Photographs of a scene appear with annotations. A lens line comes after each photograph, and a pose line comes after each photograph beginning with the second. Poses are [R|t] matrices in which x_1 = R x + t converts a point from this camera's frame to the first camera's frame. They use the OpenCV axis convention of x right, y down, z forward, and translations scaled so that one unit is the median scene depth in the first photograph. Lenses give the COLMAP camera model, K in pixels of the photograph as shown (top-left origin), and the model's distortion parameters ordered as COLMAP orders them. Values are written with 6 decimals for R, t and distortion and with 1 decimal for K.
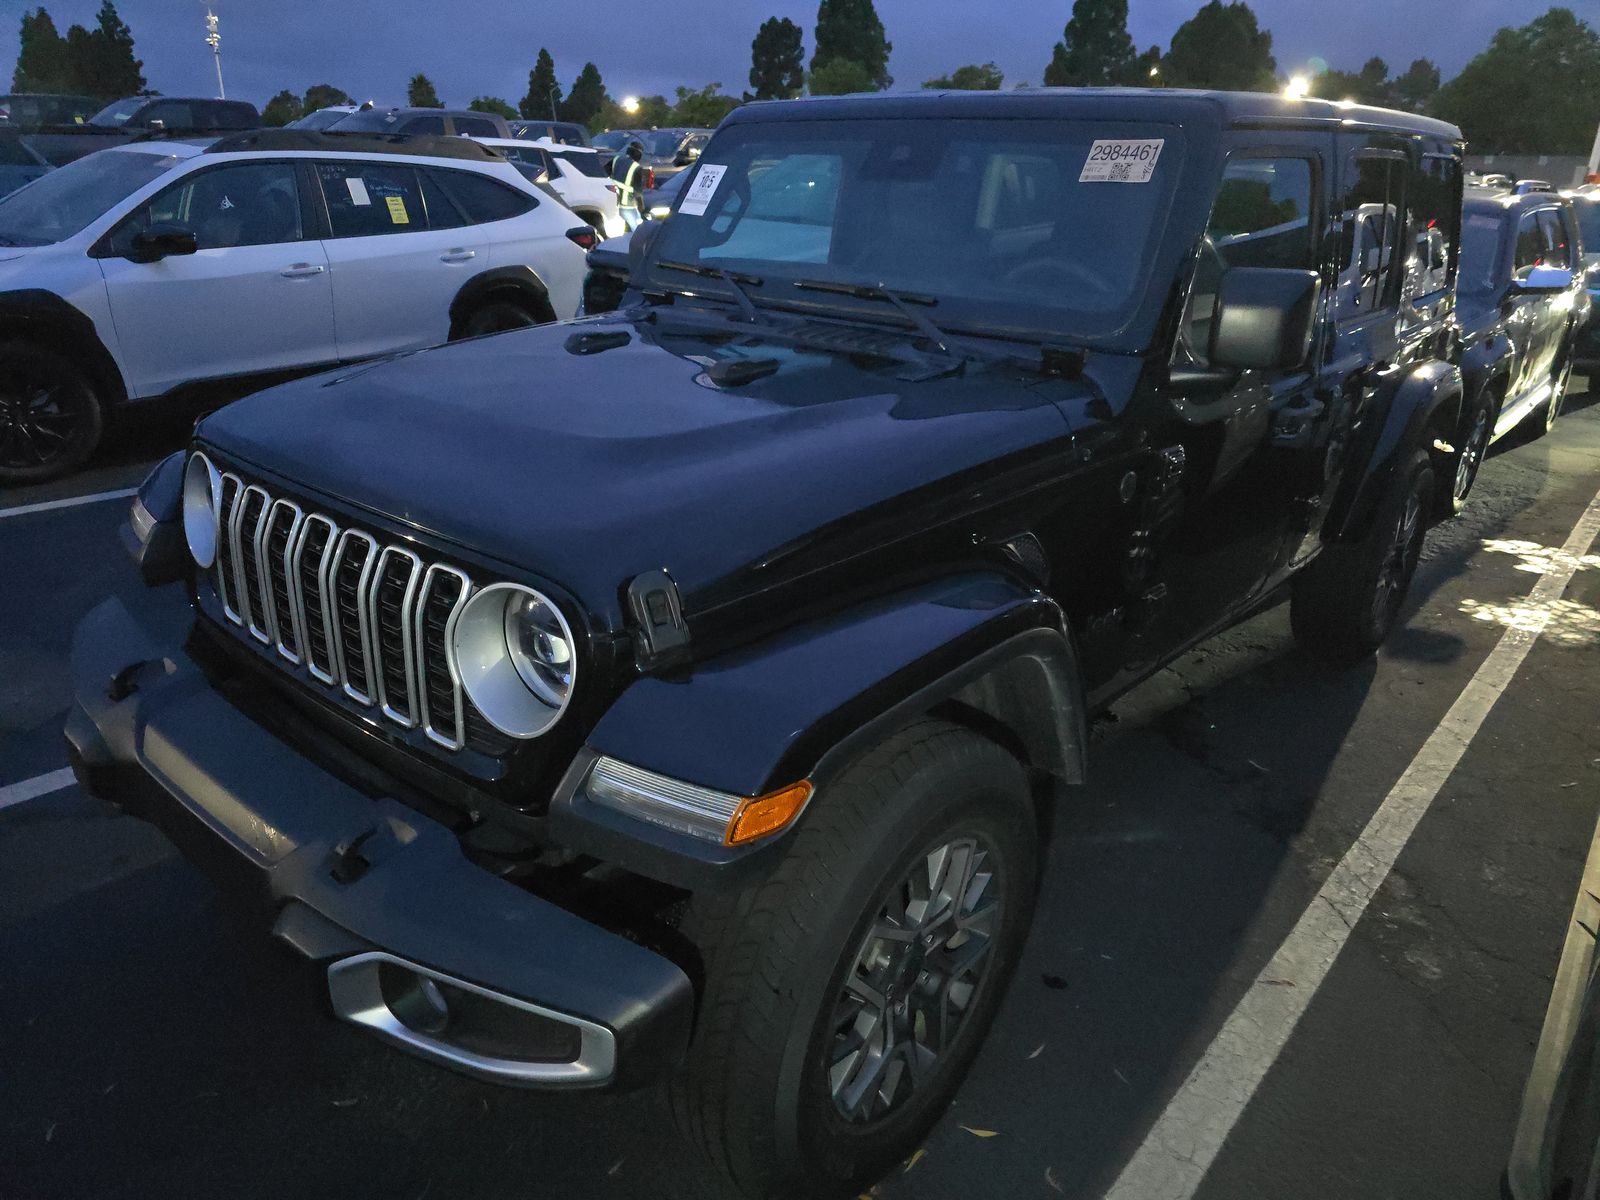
lens RADIAL K [[1072.9, 0, 800.0], [0, 1072.9, 600.0], [0, 0, 1]] dist [0.059515, -0.052669]
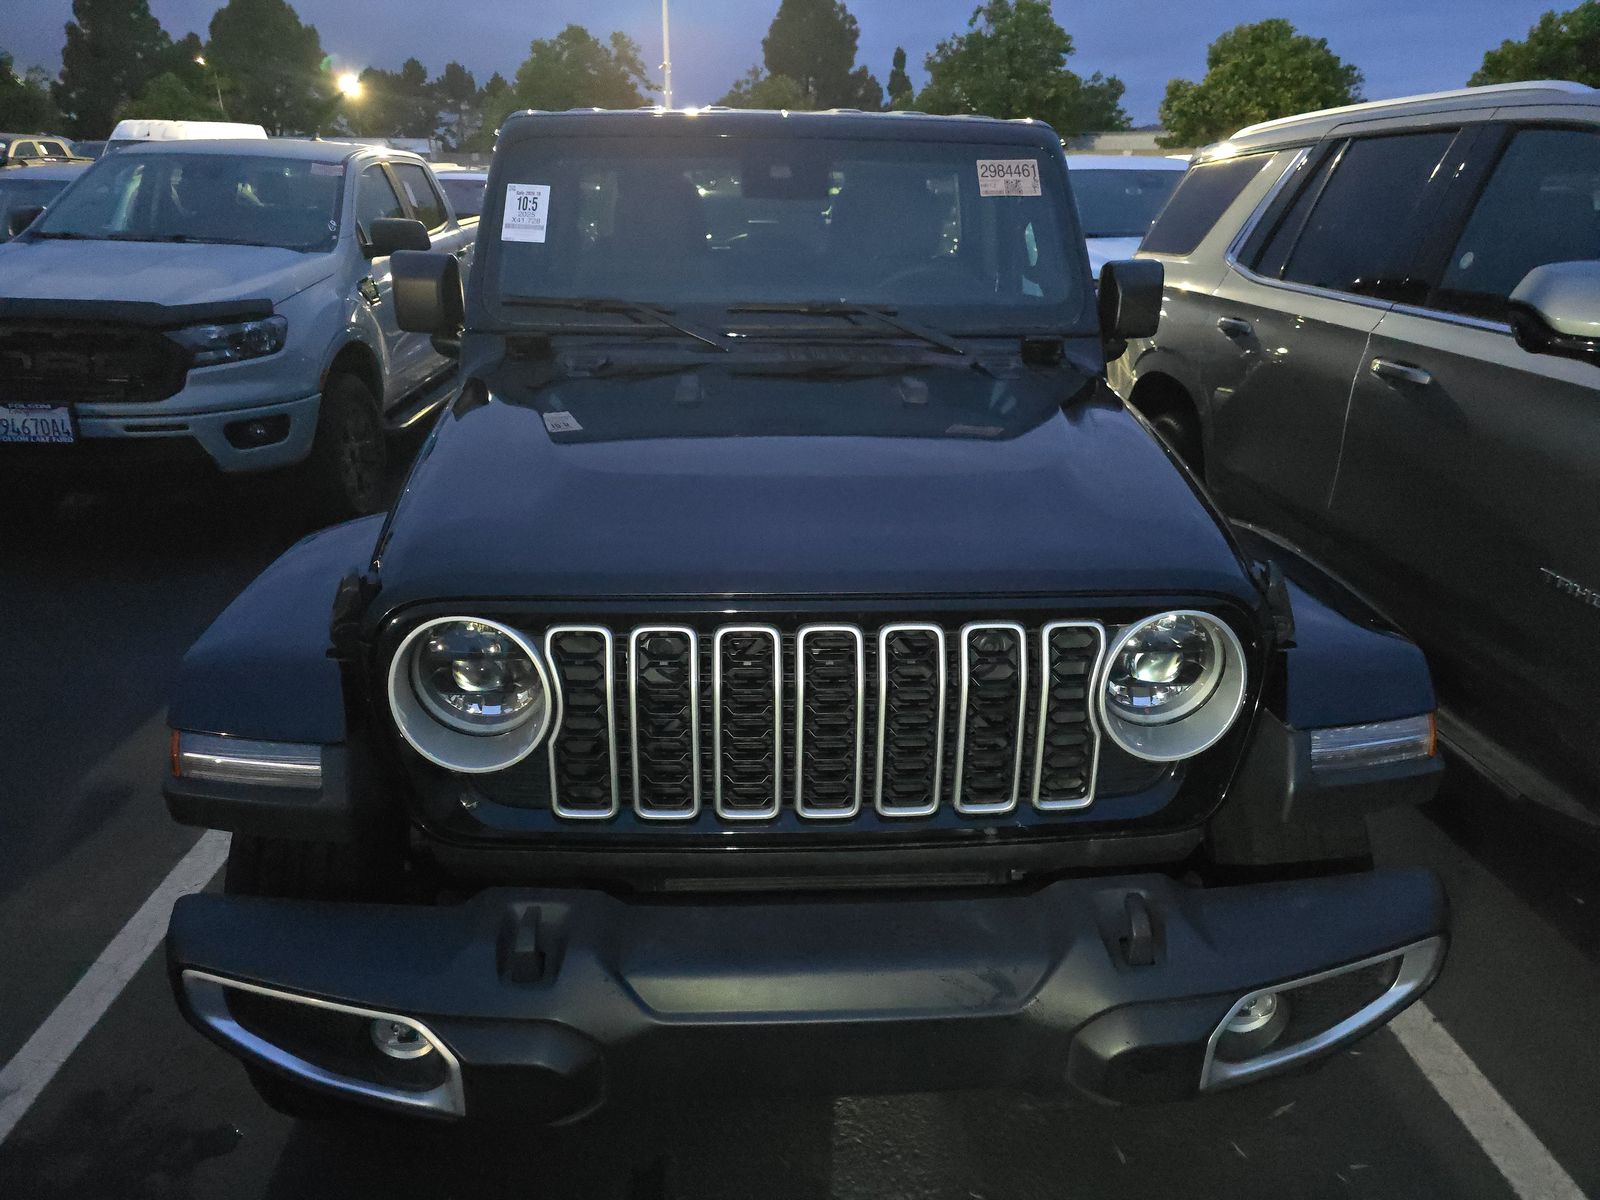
lens RADIAL K [[1072.9, 0, 800.0], [0, 1072.9, 600.0], [0, 0, 1]] dist [0.059515, -0.052669]
pose [[0.716832, -0.270151, 0.642783, -0.045933], [0.267700, 0.957869, 0.104038, -0.008896], [-0.643808, 0.097496, 0.758950, 0.017765]]
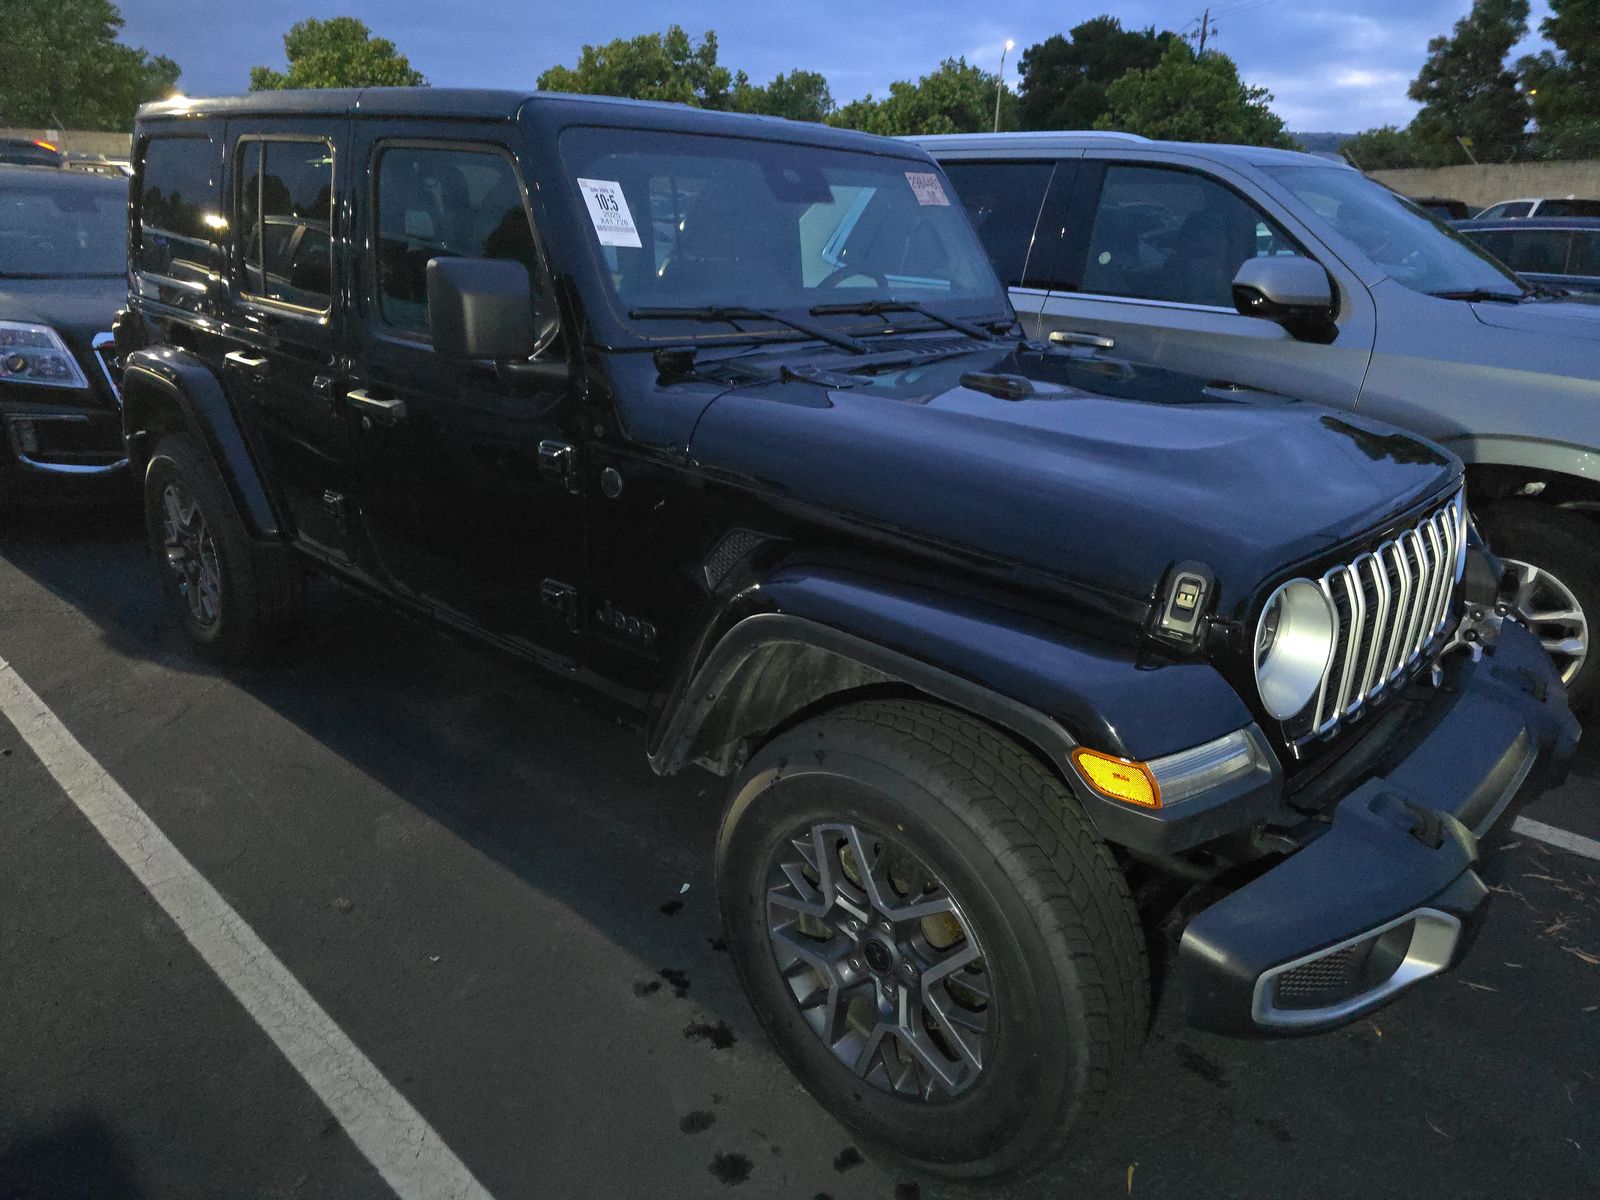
lens RADIAL K [[1072.9, 0, 800.0], [0, 1072.9, 600.0], [0, 0, 1]] dist [0.059515, -0.052669]
pose [[0.031656, -0.367274, 0.929574, -0.070727], [0.332743, 0.880862, 0.336696, -0.028005], [-0.942486, 0.298651, 0.150092, 0.066993]]
